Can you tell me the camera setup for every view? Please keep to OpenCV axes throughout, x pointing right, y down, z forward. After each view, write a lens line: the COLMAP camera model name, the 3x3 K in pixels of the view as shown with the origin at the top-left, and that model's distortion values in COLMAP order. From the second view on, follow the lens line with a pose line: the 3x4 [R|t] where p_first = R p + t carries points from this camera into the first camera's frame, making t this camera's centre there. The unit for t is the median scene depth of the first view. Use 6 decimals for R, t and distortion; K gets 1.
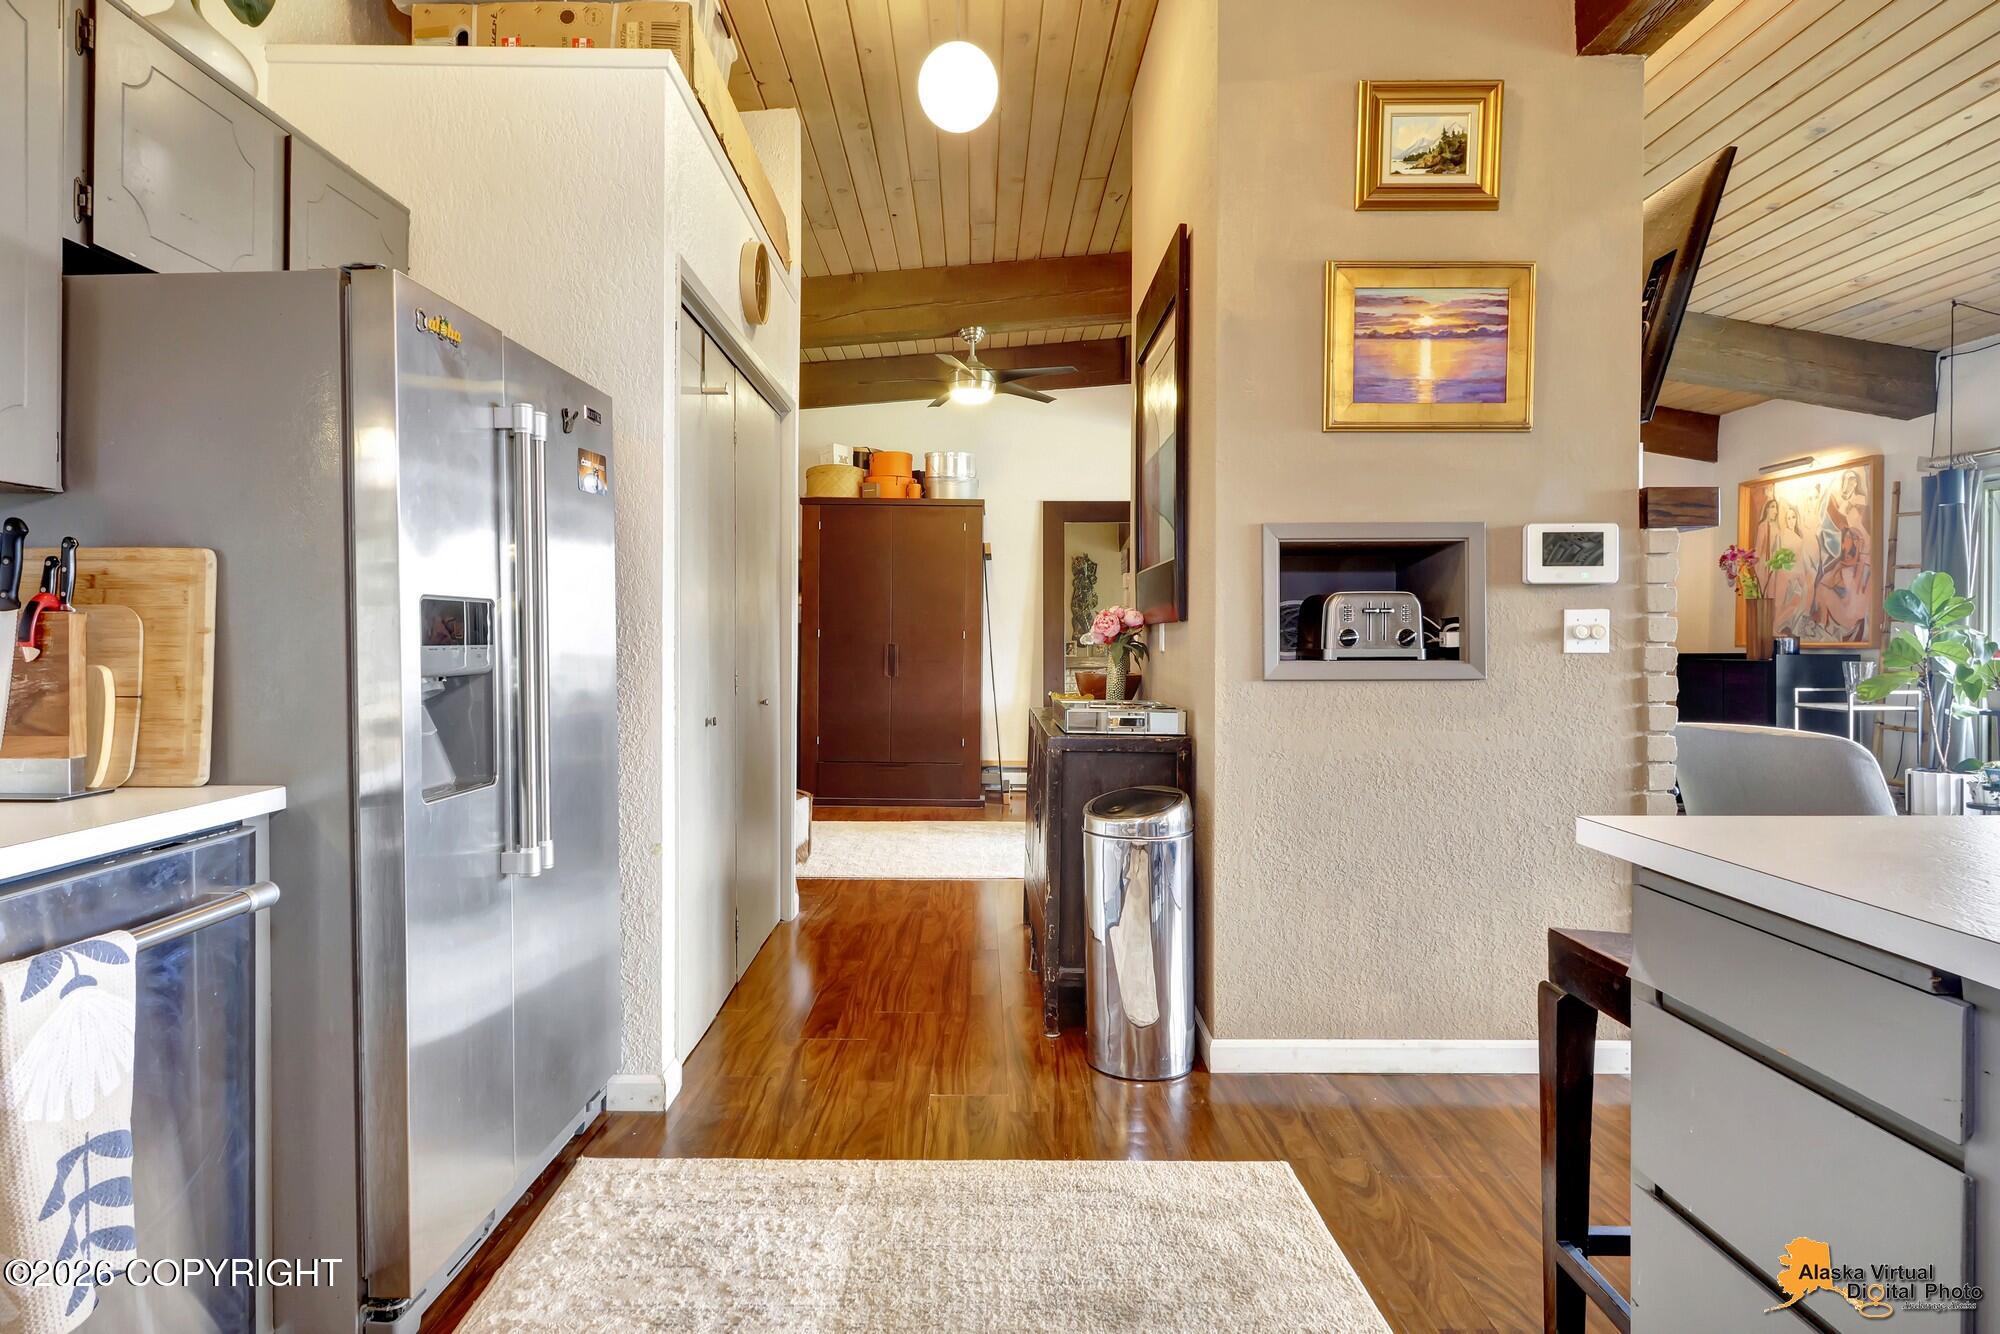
lens RADIAL K [[1040.2, 0, 947.8], [0, 1040.2, 648.6], [0, 0, 1]] dist [0.003722, -0.001798]
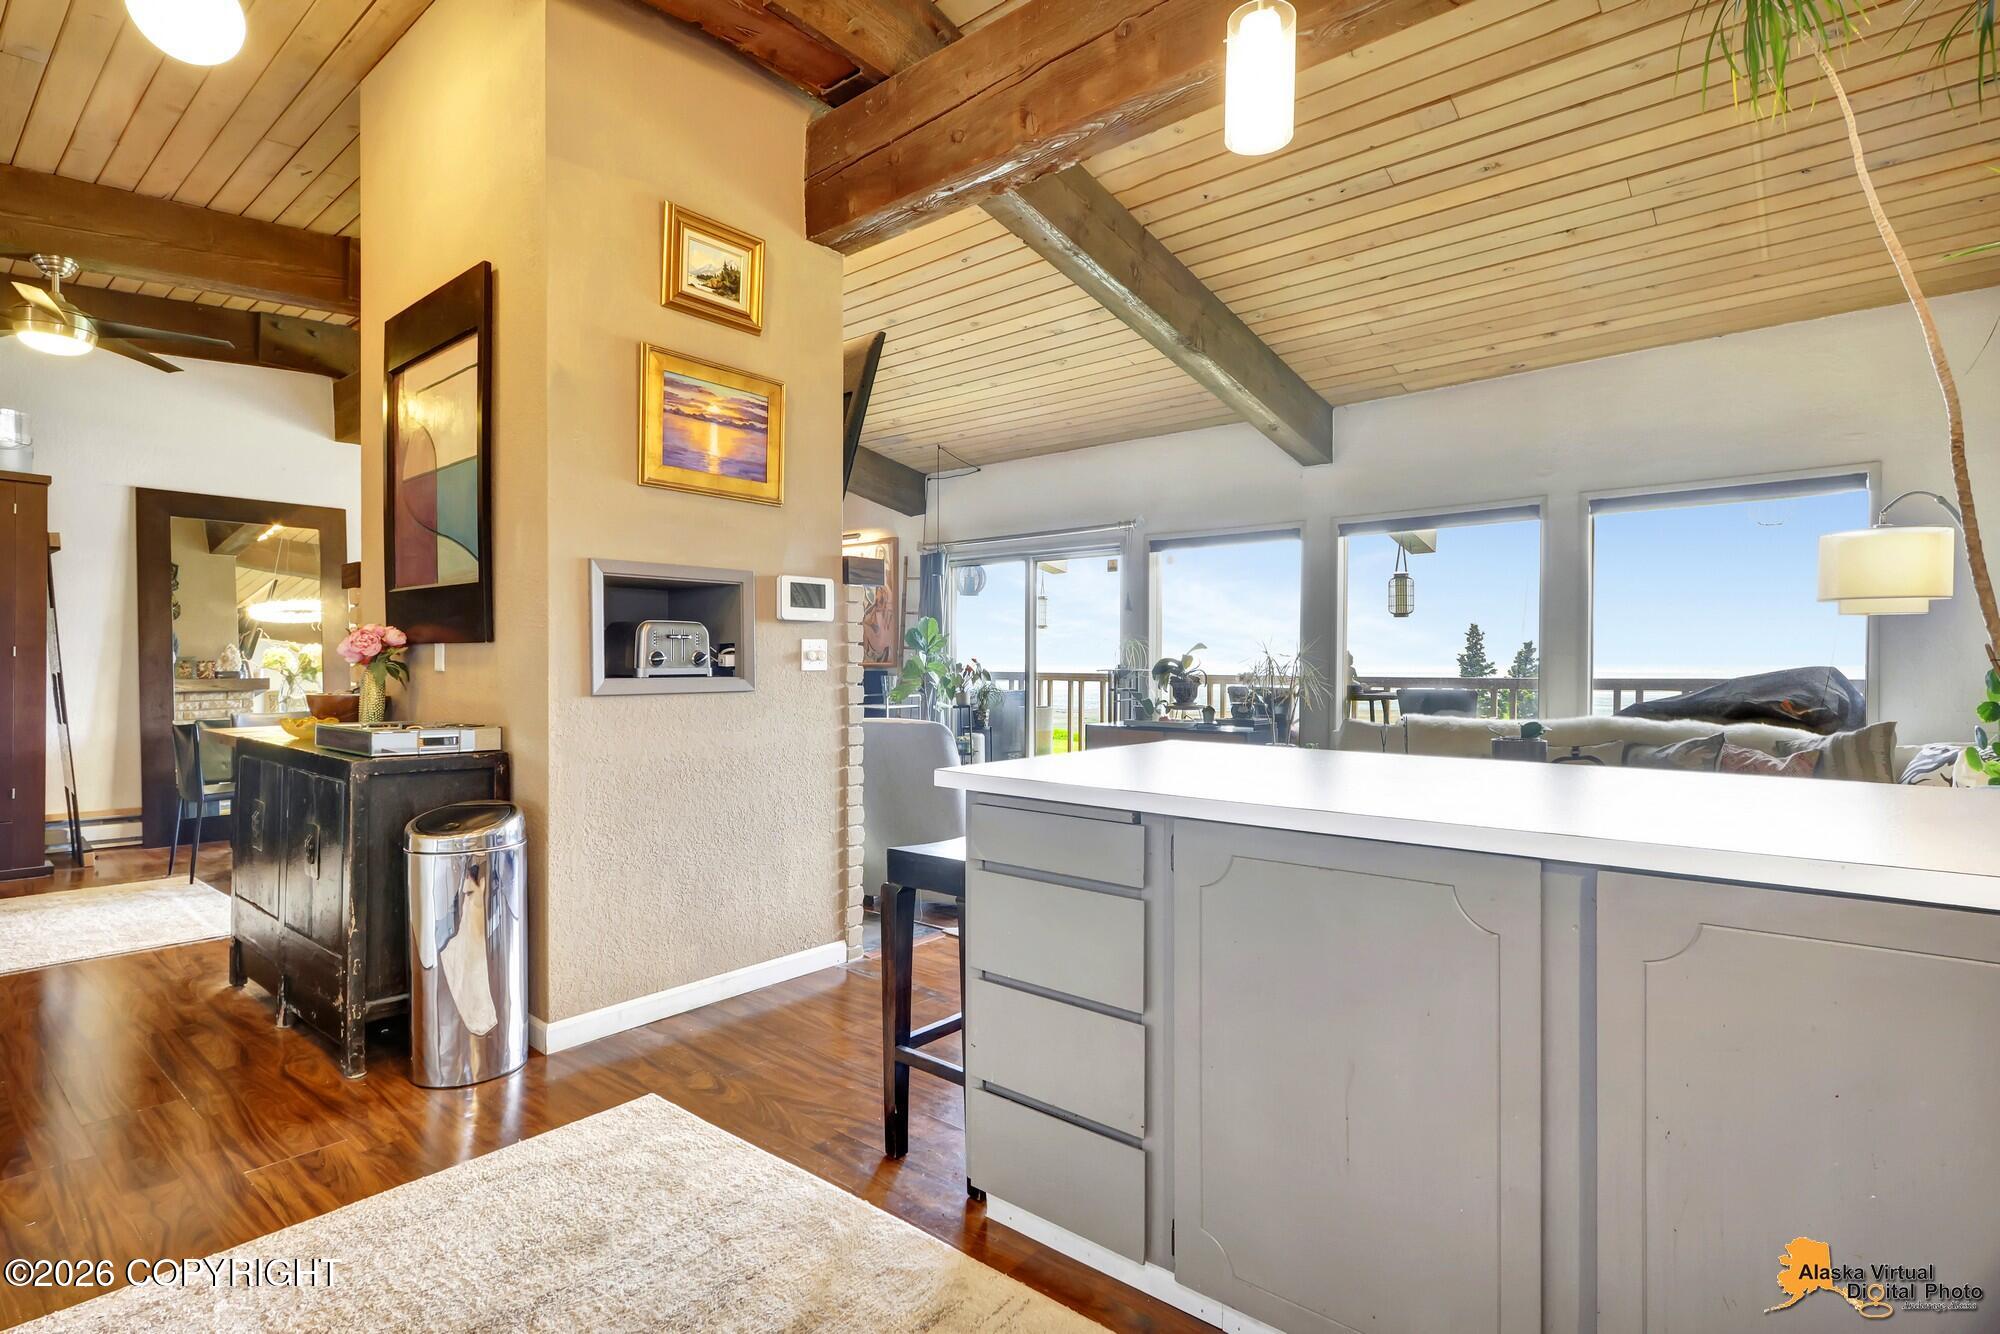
lens RADIAL K [[999.9, 0, 1000.0], [0, 999.9, 667.0], [0, 0, 1]] dist [0.000321, -0.001219]
pose [[0.629187, -0.002474, 0.777250, -0.267304], [0.003084, 0.999995, 0.000687, -0.000629], [-0.777248, 0.001965, 0.629191, -0.035945]]
